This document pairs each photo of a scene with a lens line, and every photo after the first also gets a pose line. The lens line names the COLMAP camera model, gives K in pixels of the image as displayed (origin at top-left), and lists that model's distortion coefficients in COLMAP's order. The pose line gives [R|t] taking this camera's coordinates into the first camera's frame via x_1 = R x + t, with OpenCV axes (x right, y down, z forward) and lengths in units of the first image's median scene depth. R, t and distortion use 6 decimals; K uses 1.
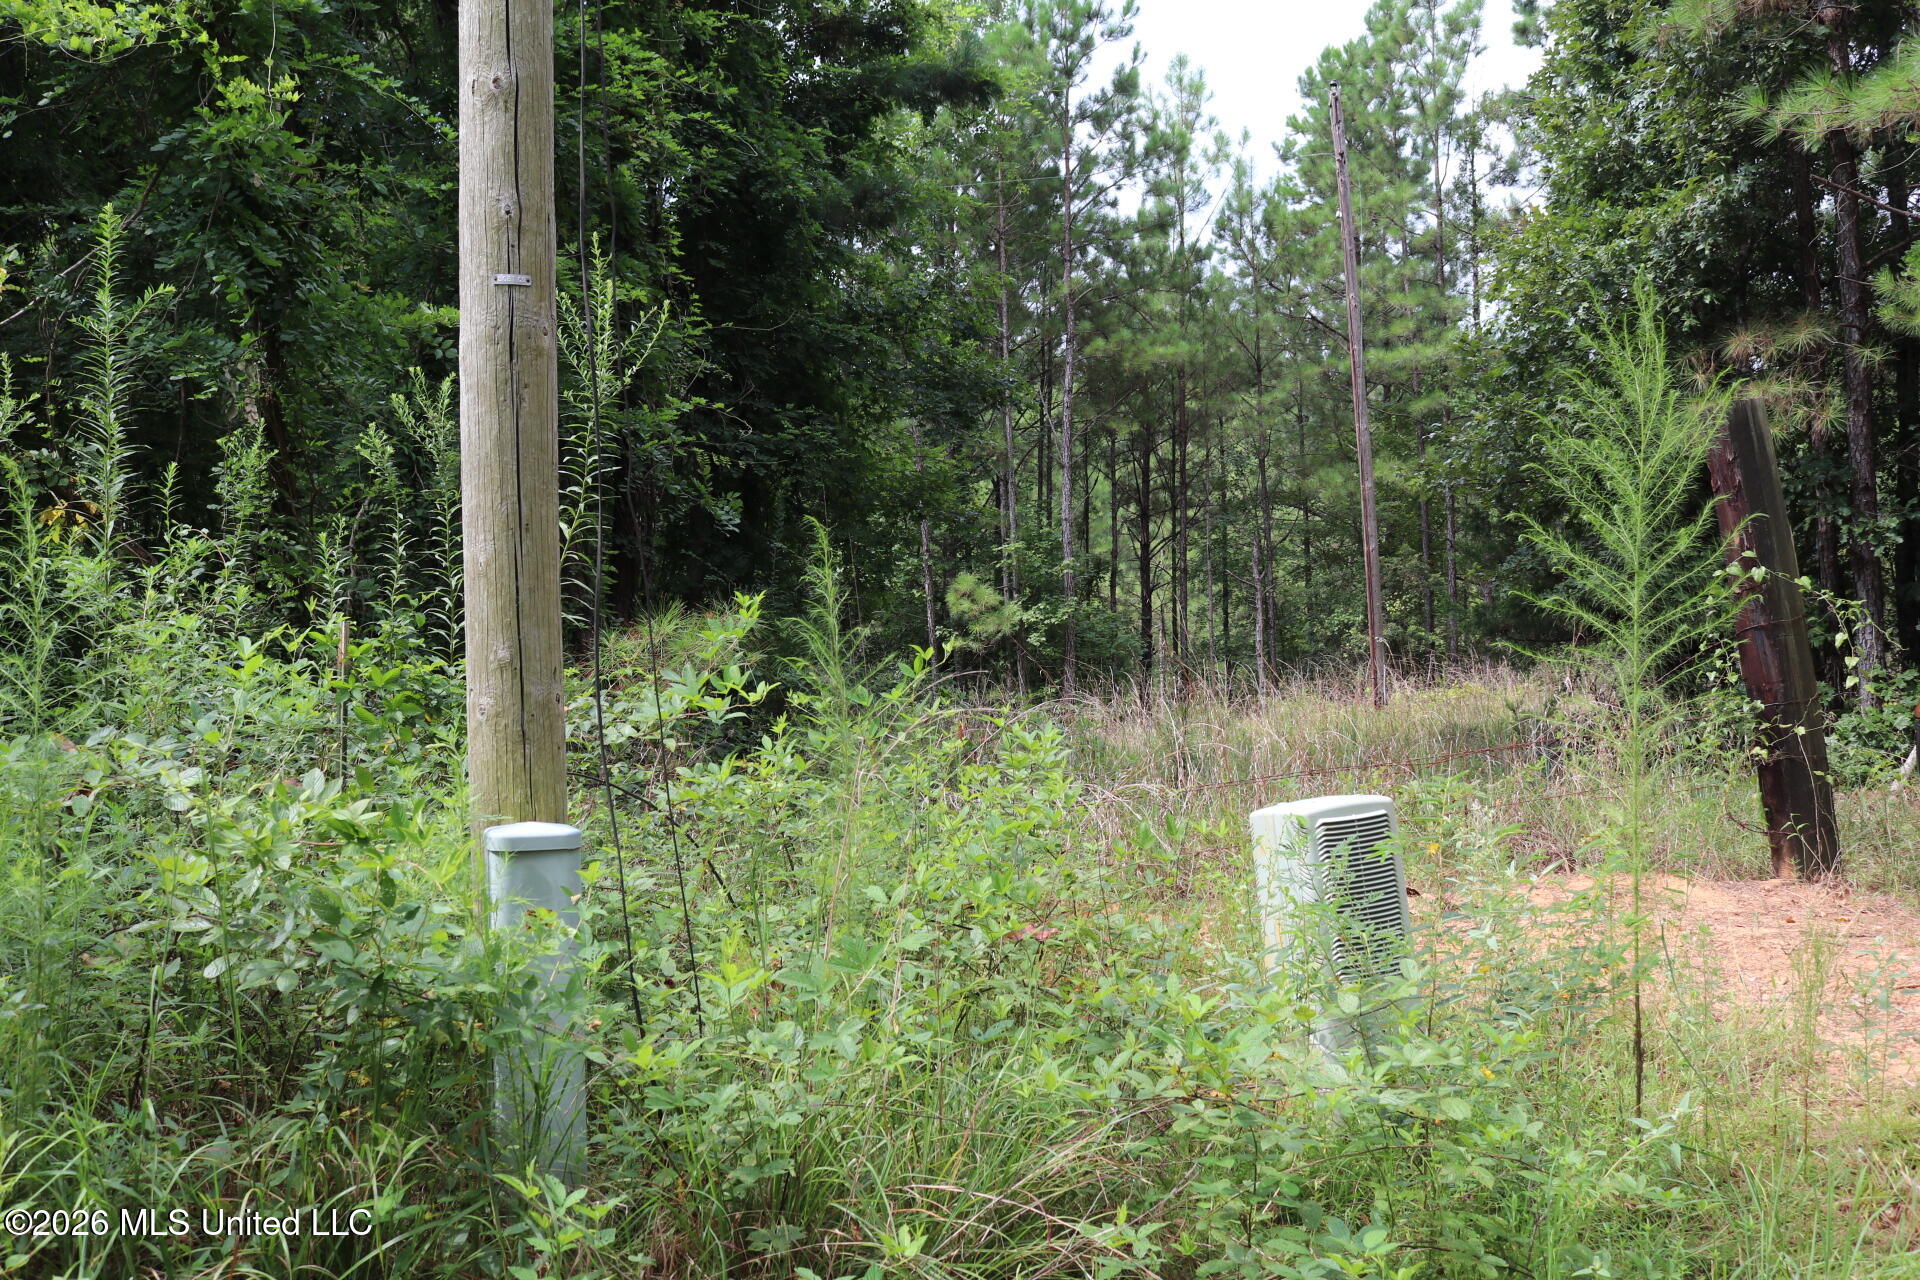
lens RADIAL K [[1870.2, 0, 958.9], [0, 1870.2, 639.3], [0, 0, 1]] dist [0.000831, 0.000000]
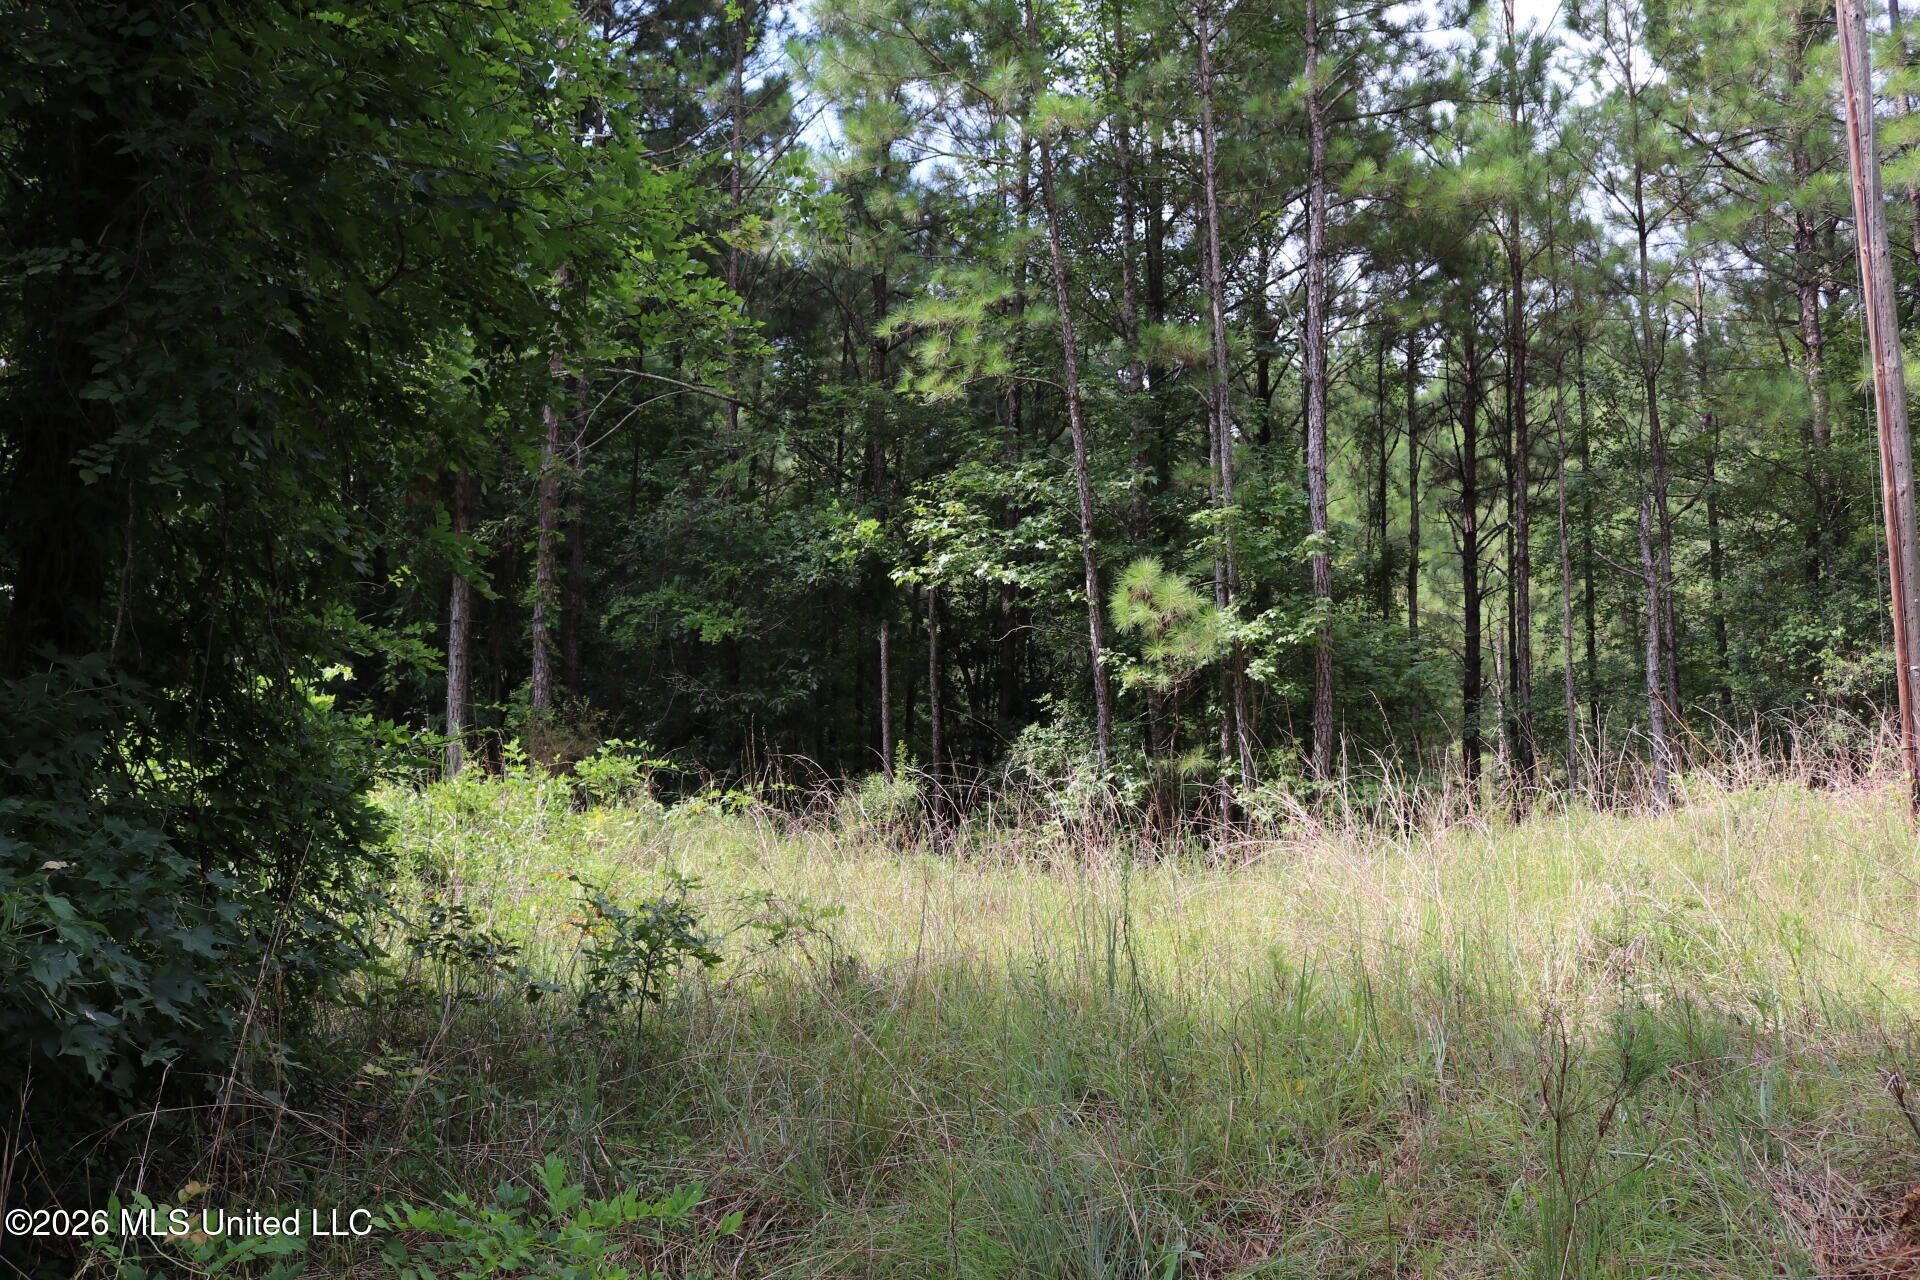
lens RADIAL K [[1638.4, 0, 962.9], [0, 1638.4, 637.9], [0, 0, 1]] dist [-0.006638, -0.000051]
pose [[0.977267, -0.002969, -0.211993, 0.054523], [0.000717, 0.999942, -0.010701, -0.004307], [0.212013, 0.010306, 0.977213, 0.435568]]
